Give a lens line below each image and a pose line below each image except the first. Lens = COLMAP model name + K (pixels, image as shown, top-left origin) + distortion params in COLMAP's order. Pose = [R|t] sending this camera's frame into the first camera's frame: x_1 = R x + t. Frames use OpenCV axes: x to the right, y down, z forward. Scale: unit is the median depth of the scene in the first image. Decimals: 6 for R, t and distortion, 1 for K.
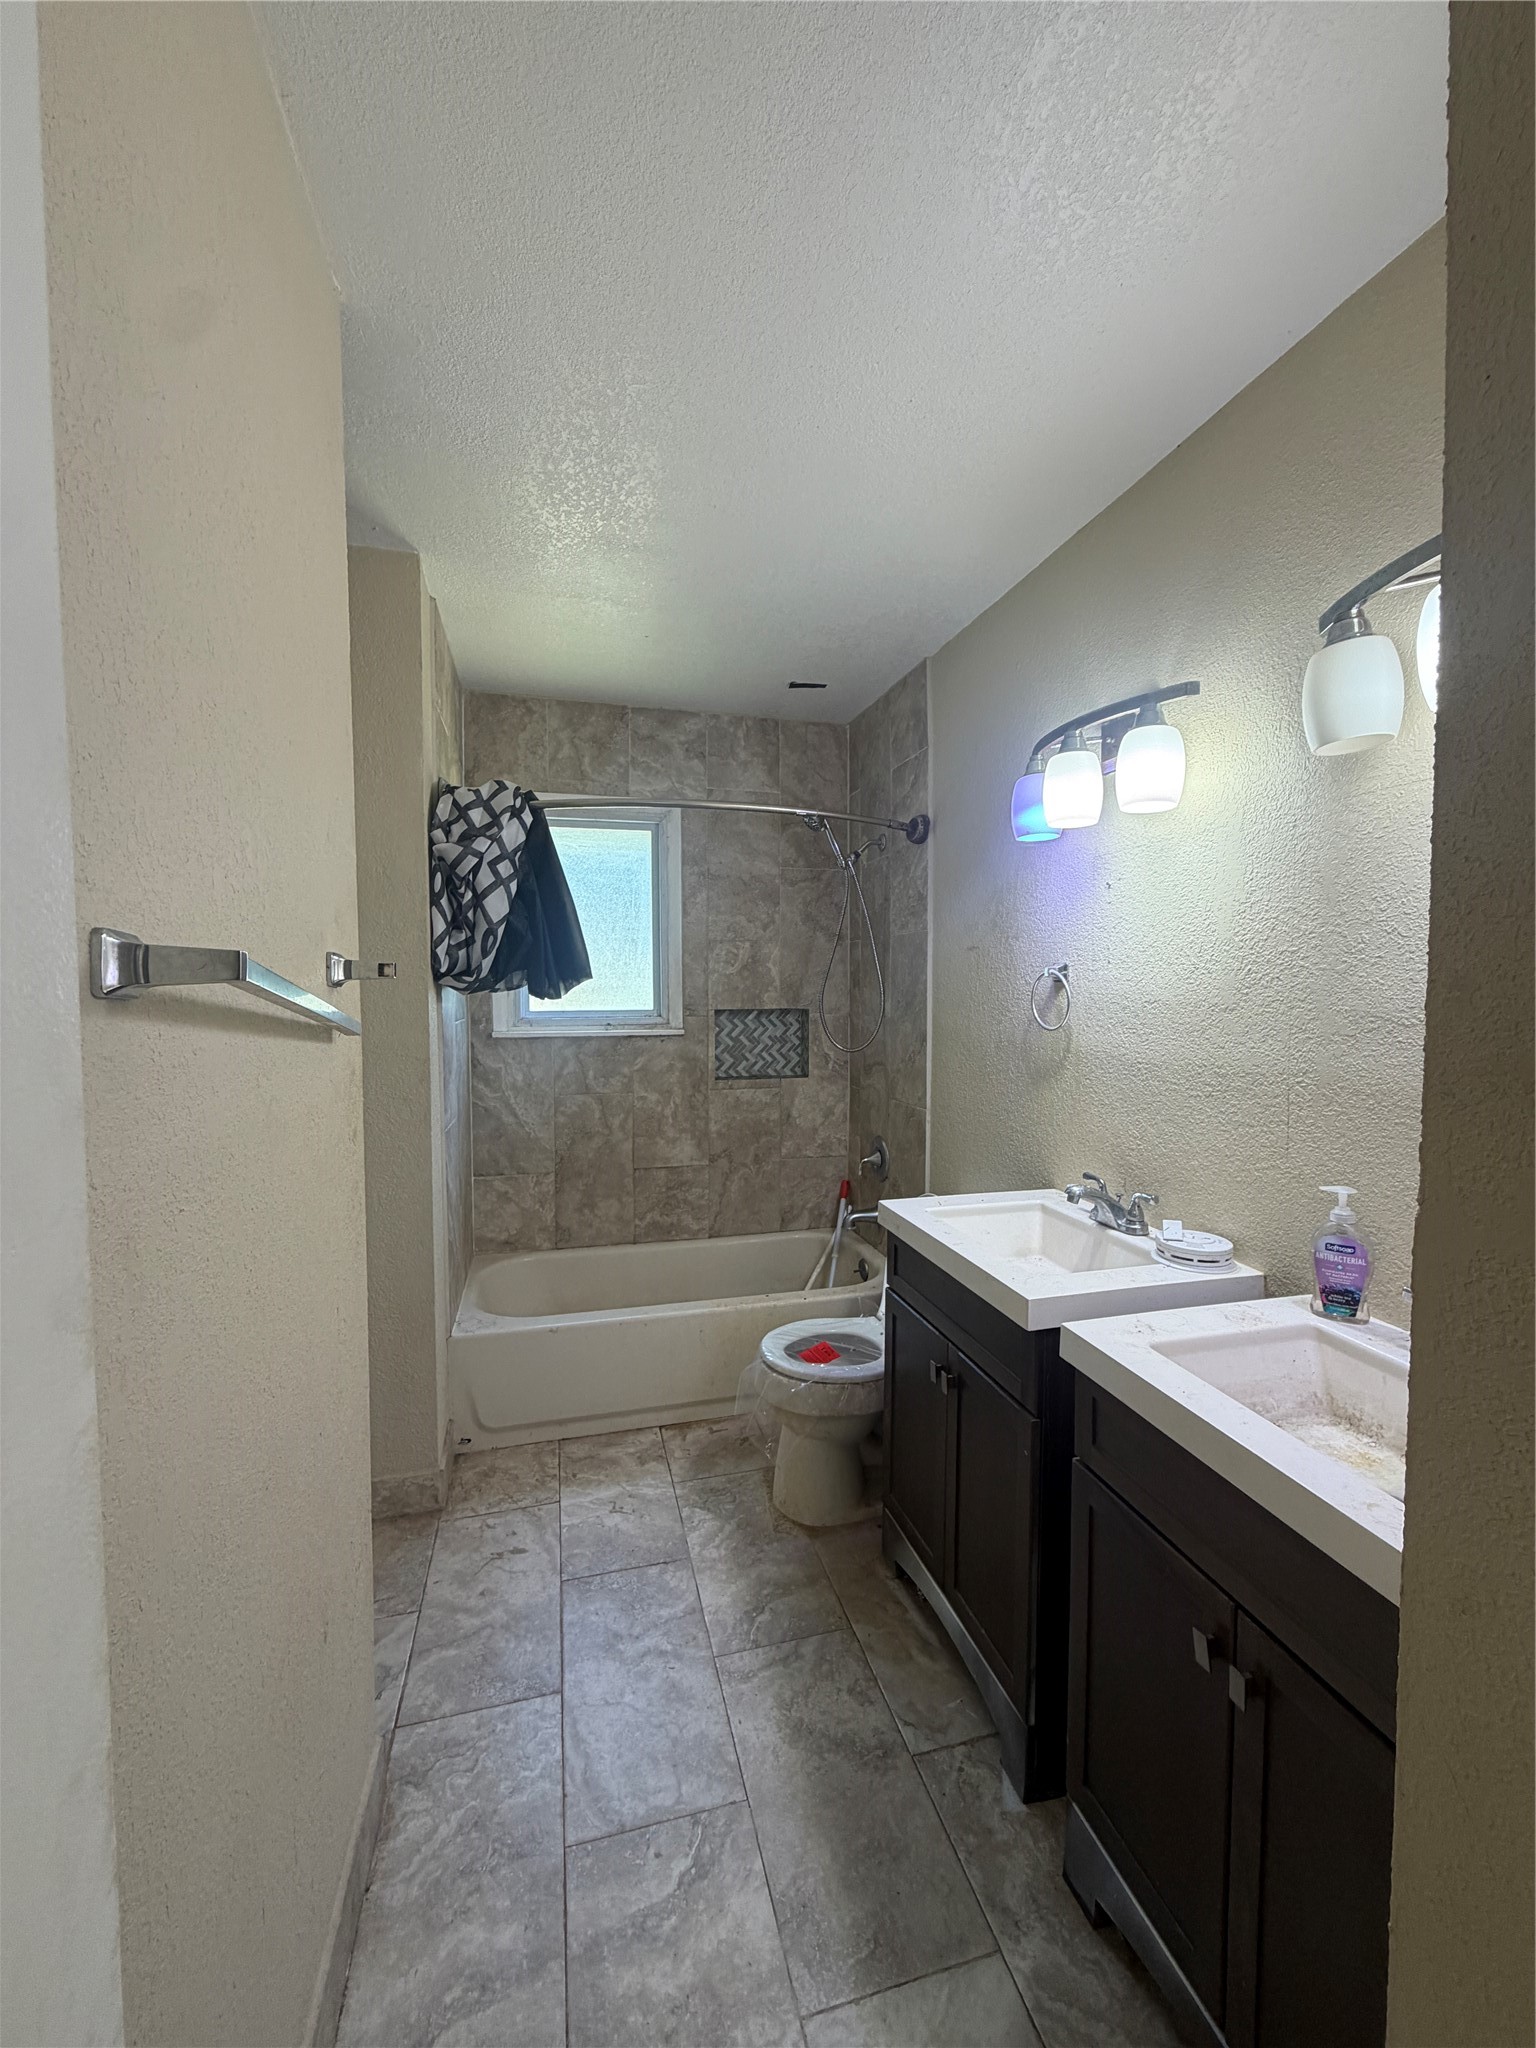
lens RADIAL K [[816.7, 0, 768.4], [0, 816.7, 1023.4], [0, 0, 1]] dist [-0.003064, 0.000333]
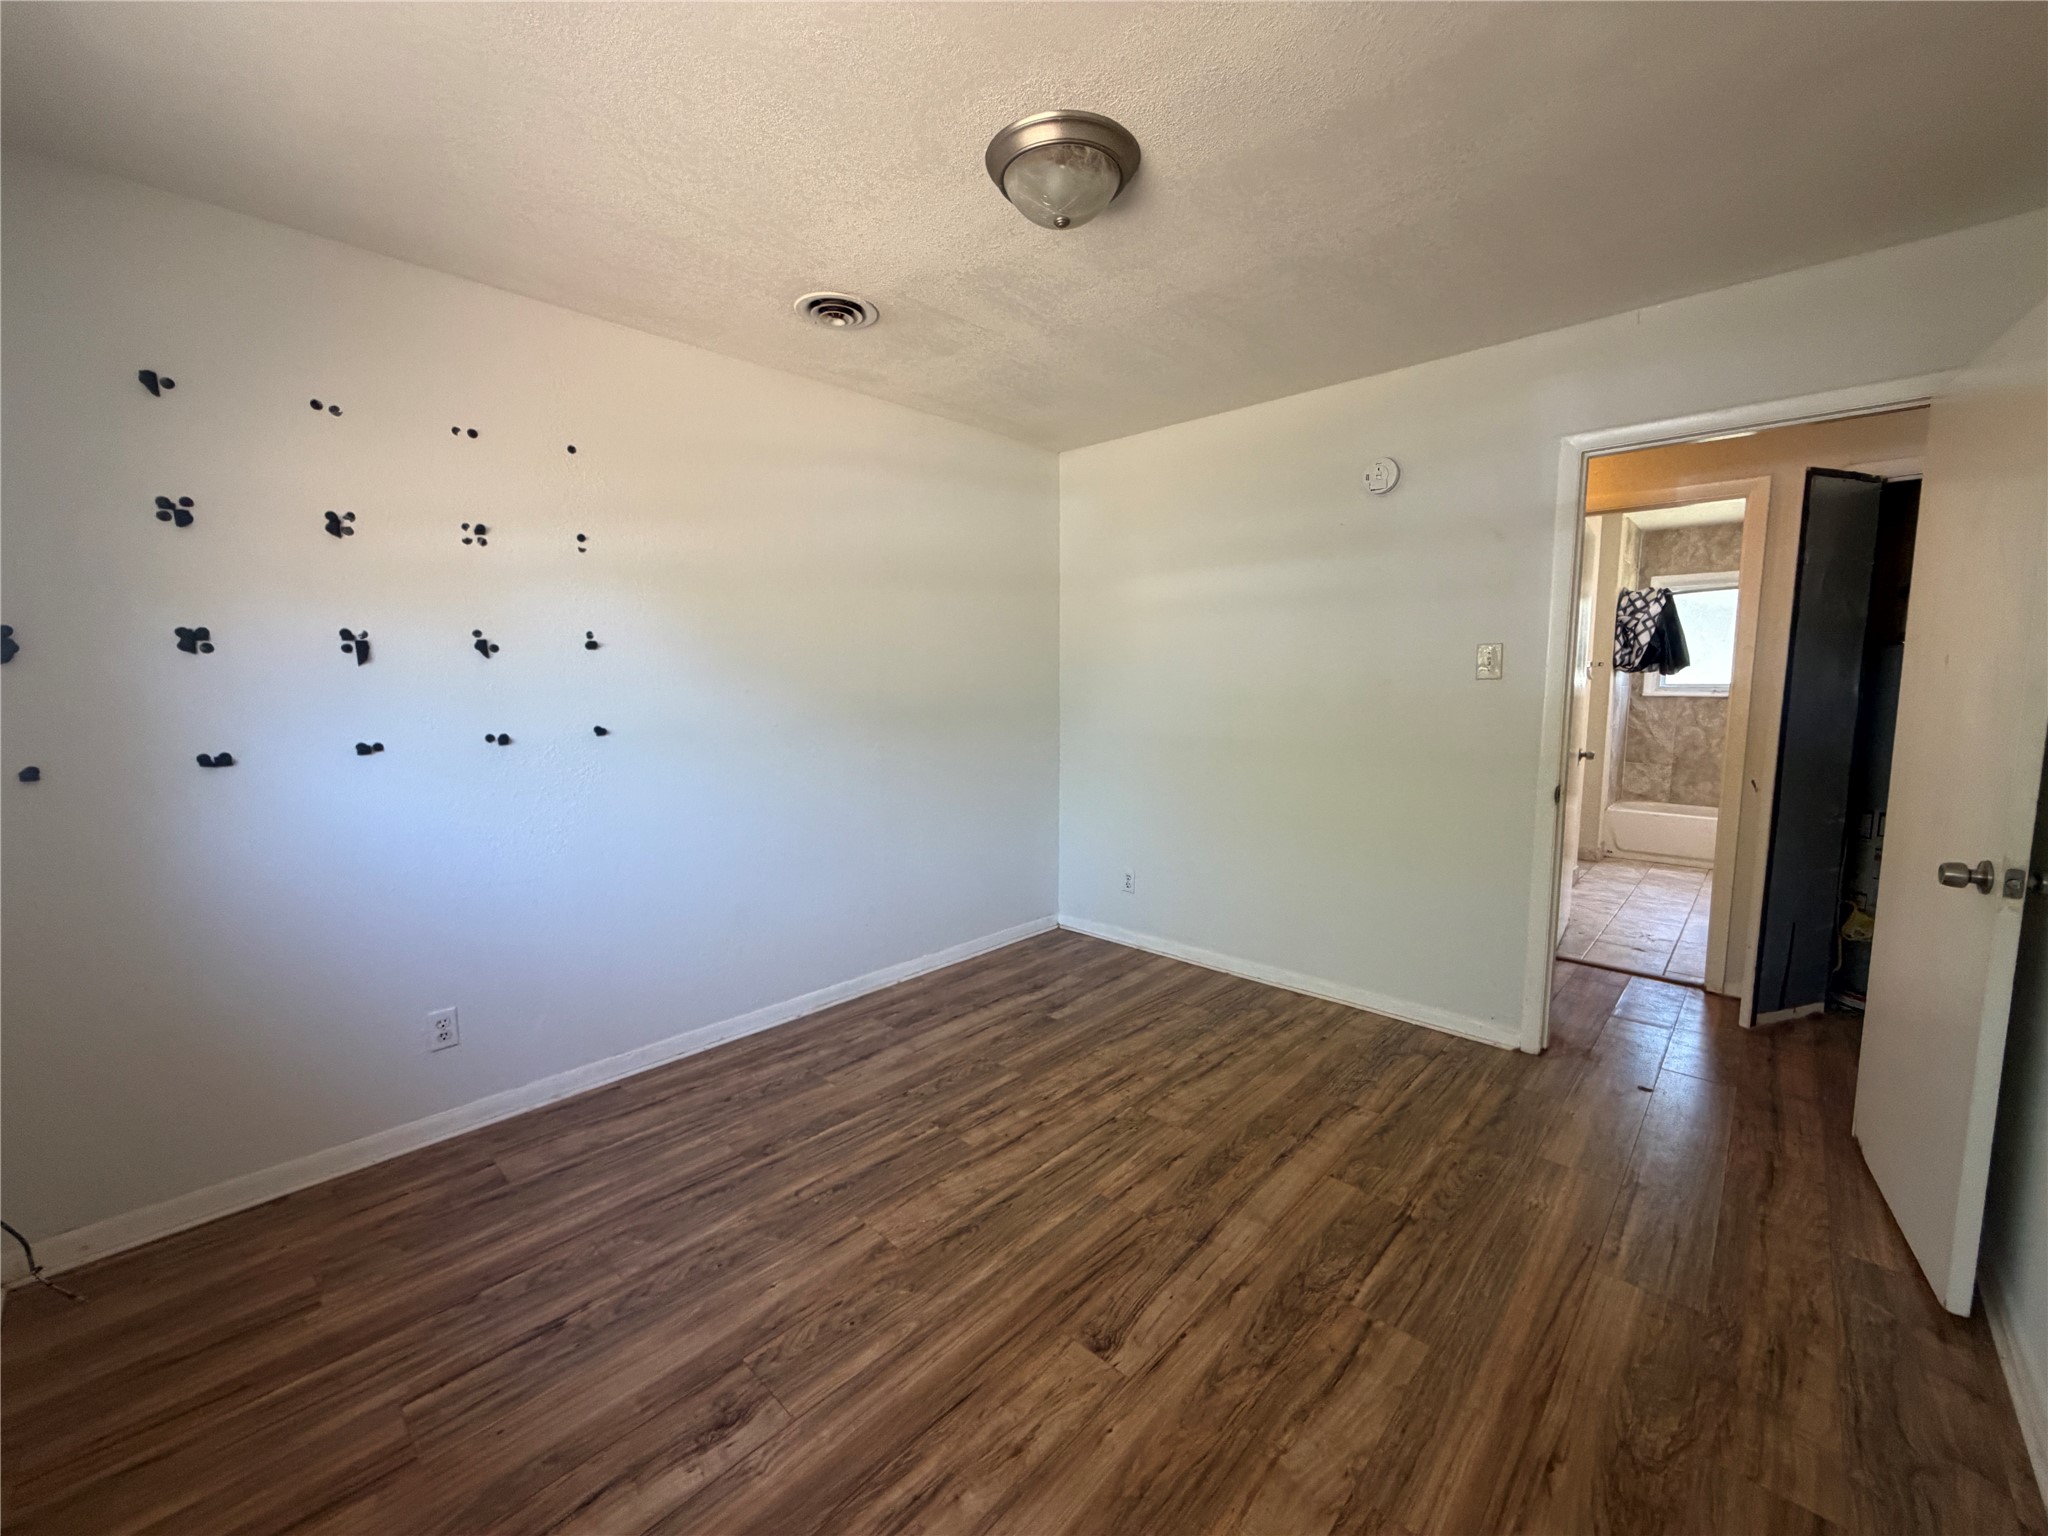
lens RADIAL K [[816.7, 0, 1022.7], [0, 816.7, 756.3], [0, 0, 1]] dist [-0.003064, 0.000333]
pose [[0.528961, 0.086968, -0.844178, 0.780302], [-0.046371, 0.996211, 0.073575, 0.120038], [0.847379, 0.000227, 0.530989, -1.897721]]
